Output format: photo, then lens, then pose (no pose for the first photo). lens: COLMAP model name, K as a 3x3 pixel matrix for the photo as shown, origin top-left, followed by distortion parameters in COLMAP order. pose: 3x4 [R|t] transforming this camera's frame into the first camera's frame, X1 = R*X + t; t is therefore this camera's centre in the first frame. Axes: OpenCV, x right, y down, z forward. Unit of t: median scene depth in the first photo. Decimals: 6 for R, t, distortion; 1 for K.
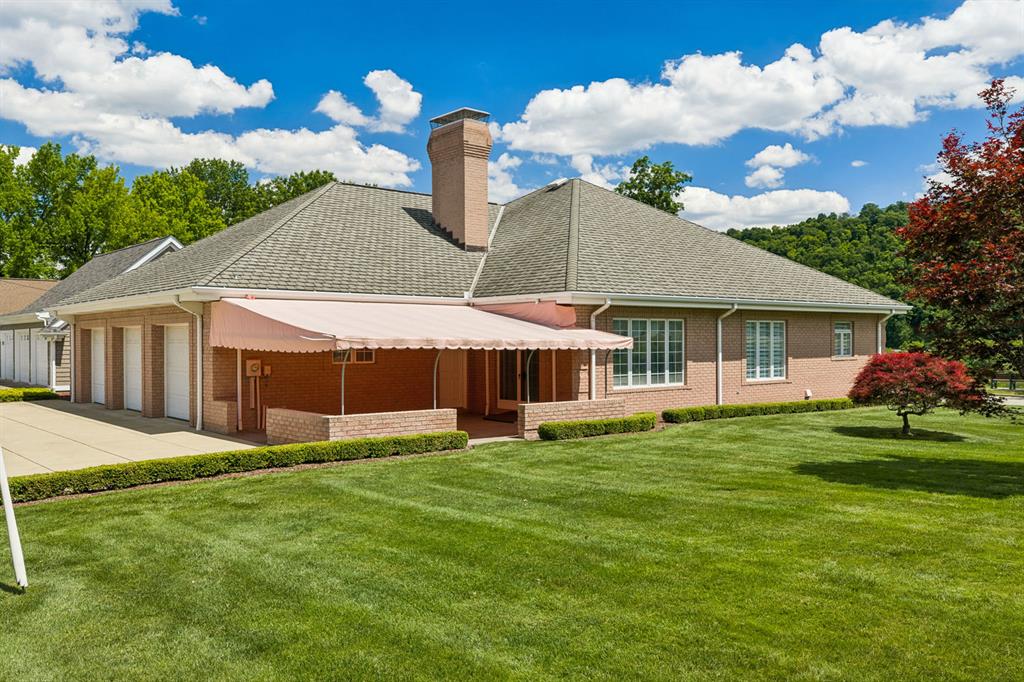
lens RADIAL K [[844.9, 0, 516.4], [0, 844.9, 338.7], [0, 0, 1]] dist [0.008799, -0.022715]
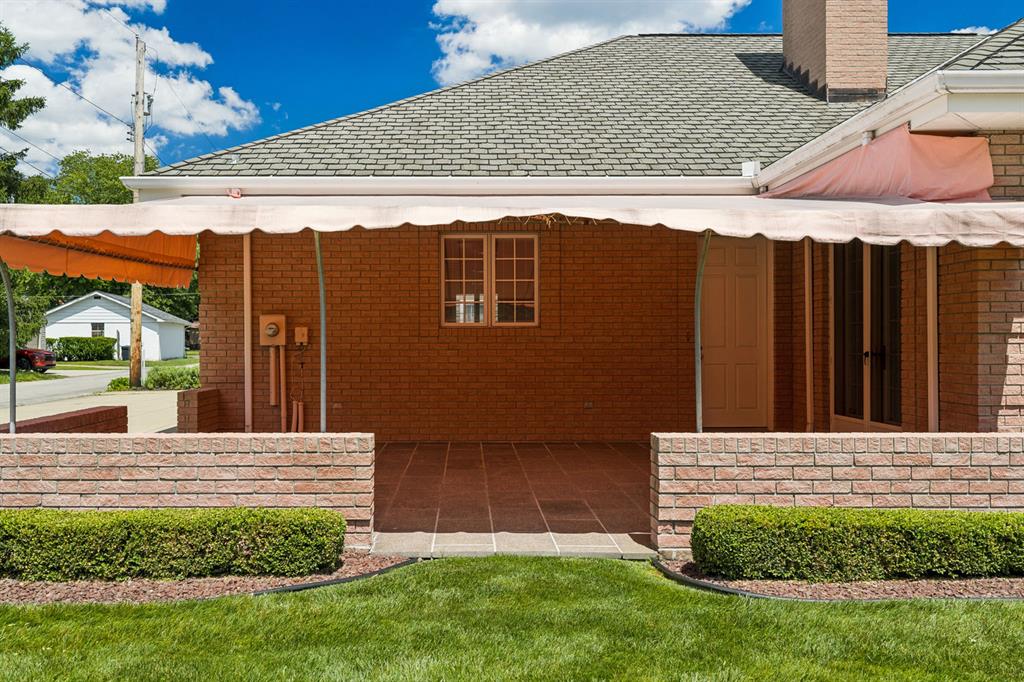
lens RADIAL K [[844.9, 0, 513.0], [0, 844.9, 346.7], [0, 0, 1]] dist [0.008799, -0.022715]
pose [[0.769834, 0.000907, -0.638243, 0.143568], [0.002828, 0.999984, 0.004833, 0.042536], [0.638238, -0.005526, 0.769820, 0.683744]]
